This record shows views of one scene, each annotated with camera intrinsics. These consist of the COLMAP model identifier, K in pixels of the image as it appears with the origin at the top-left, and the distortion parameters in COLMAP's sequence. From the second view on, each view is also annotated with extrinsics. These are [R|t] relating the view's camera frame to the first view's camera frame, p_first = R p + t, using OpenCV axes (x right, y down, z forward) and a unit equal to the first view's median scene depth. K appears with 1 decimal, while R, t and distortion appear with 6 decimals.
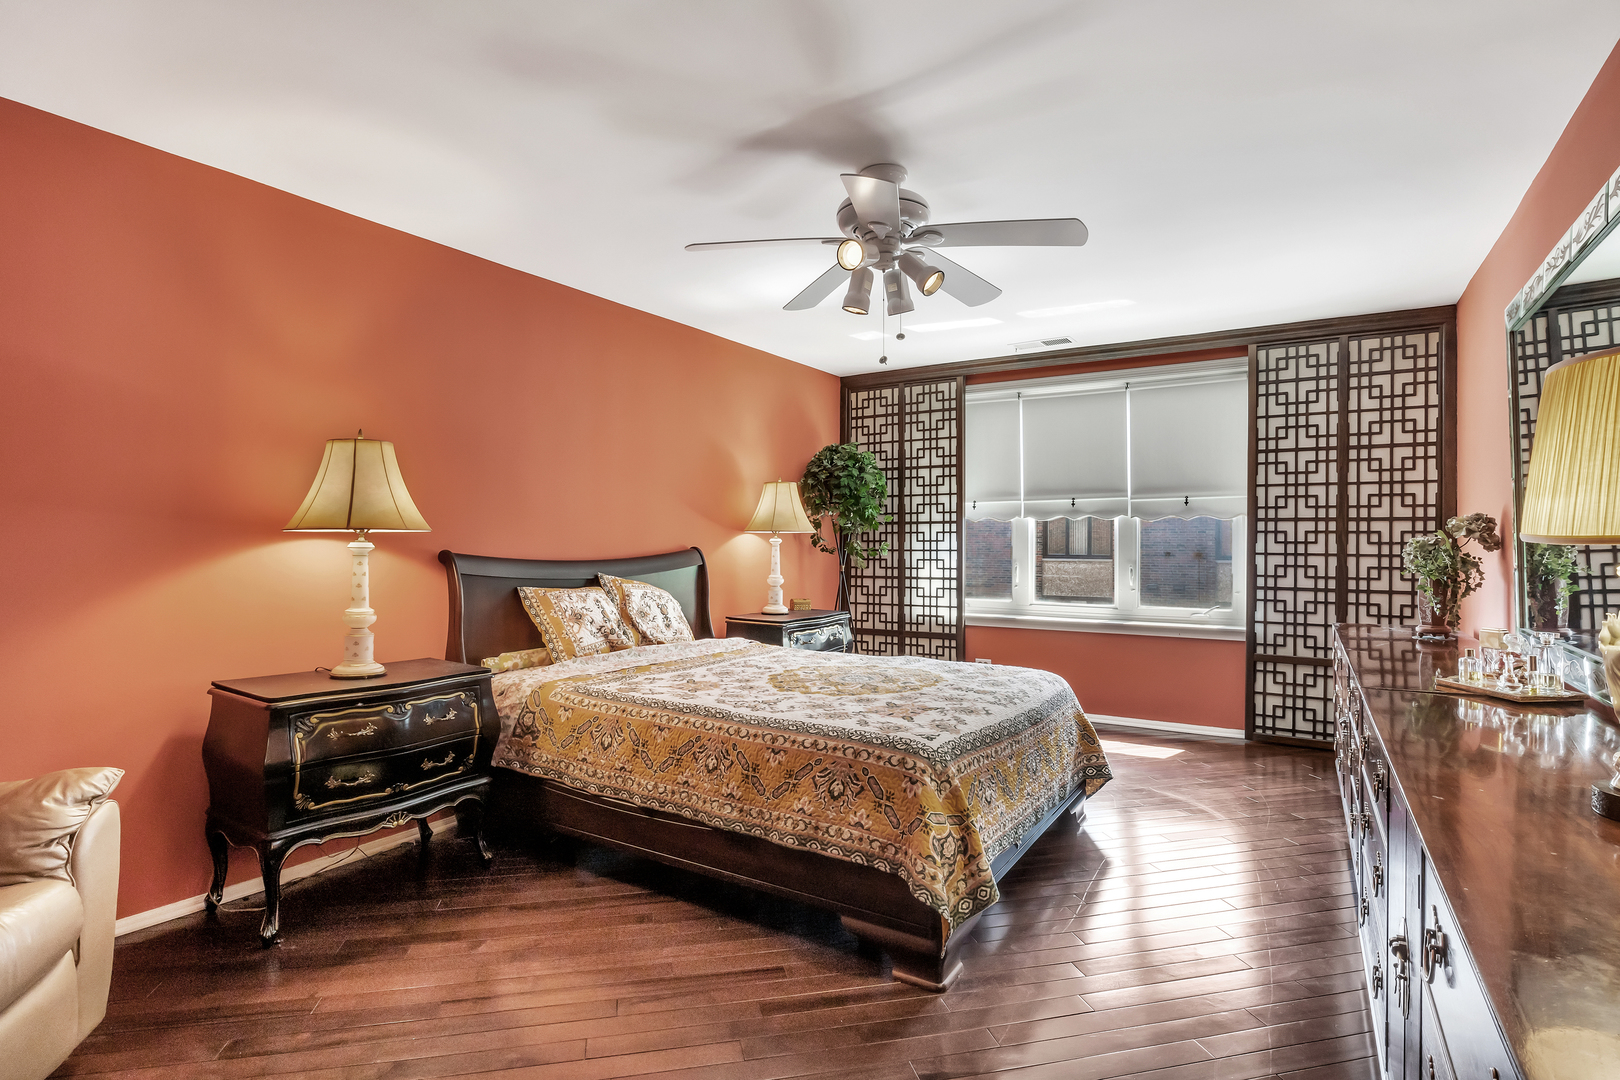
lens RADIAL K [[825.3, 0, 769.5], [0, 825.3, 539.4], [0, 0, 1]] dist [-0.000423, -0.000074]
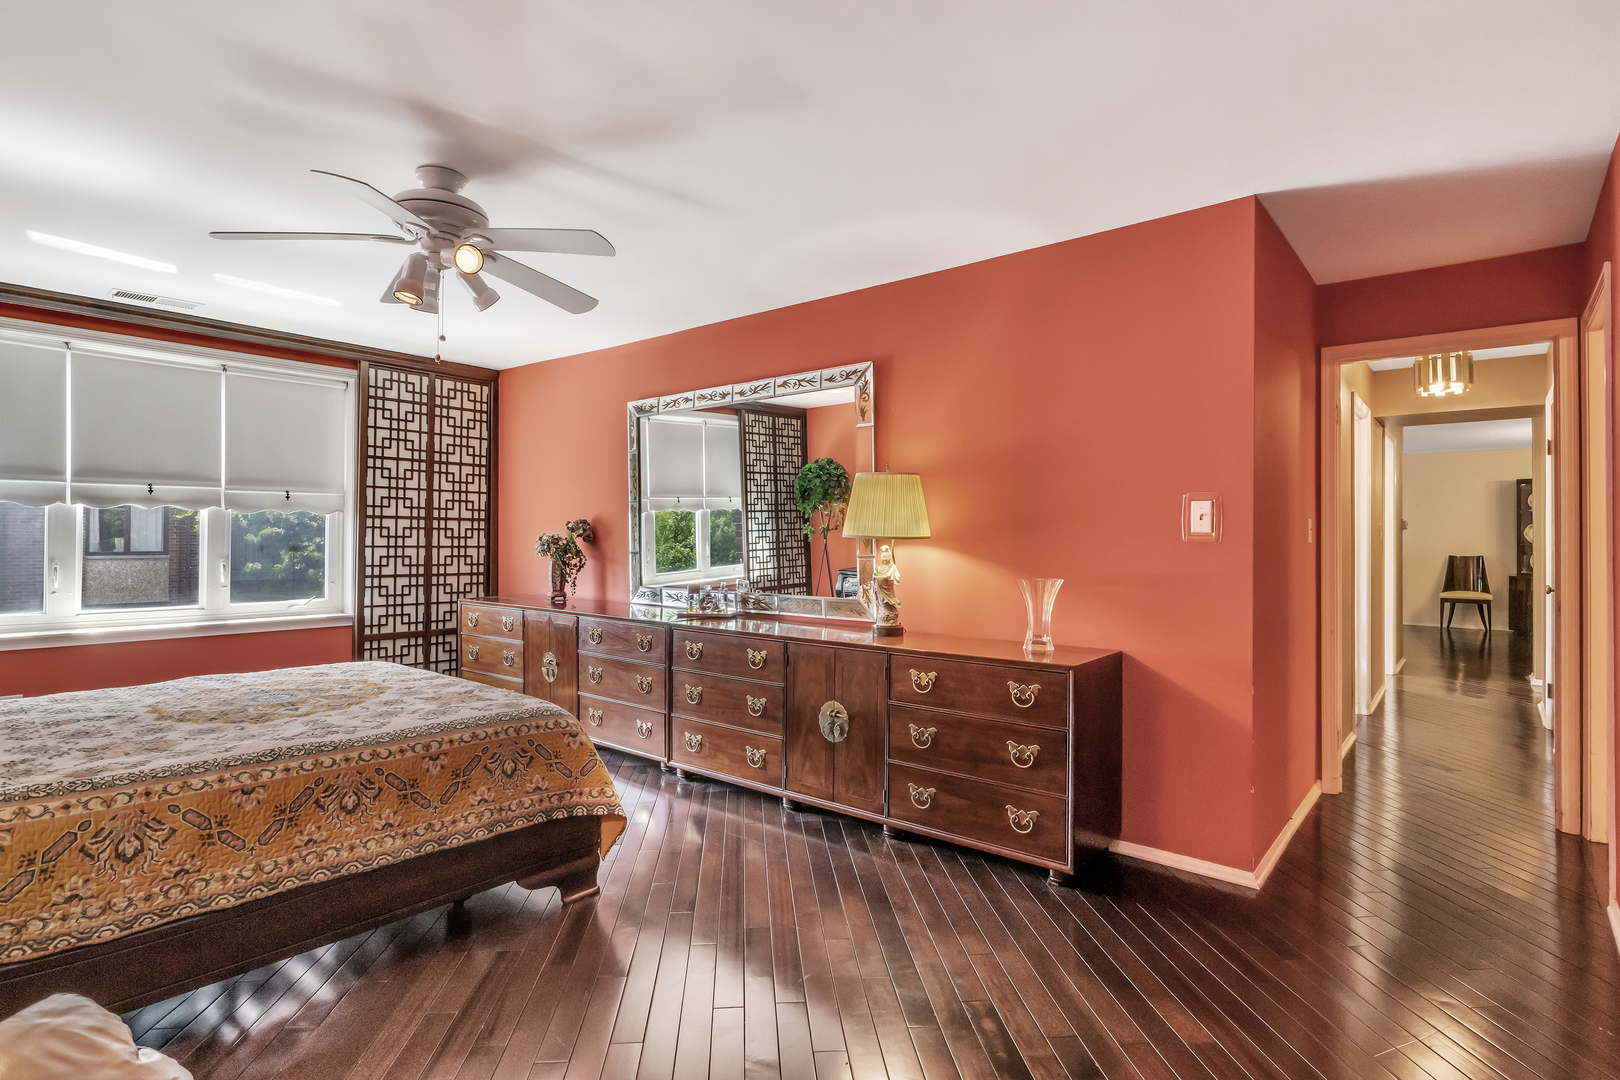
lens RADIAL K [[825.3, 0, 769.5], [0, 825.3, 539.4], [0, 0, 1]] dist [-0.000423, -0.000074]
pose [[0.146503, -0.002823, 0.989206, -0.457964], [-0.008714, 0.999953, 0.004144, -0.001973], [-0.989172, -0.009227, 0.146471, 0.289963]]
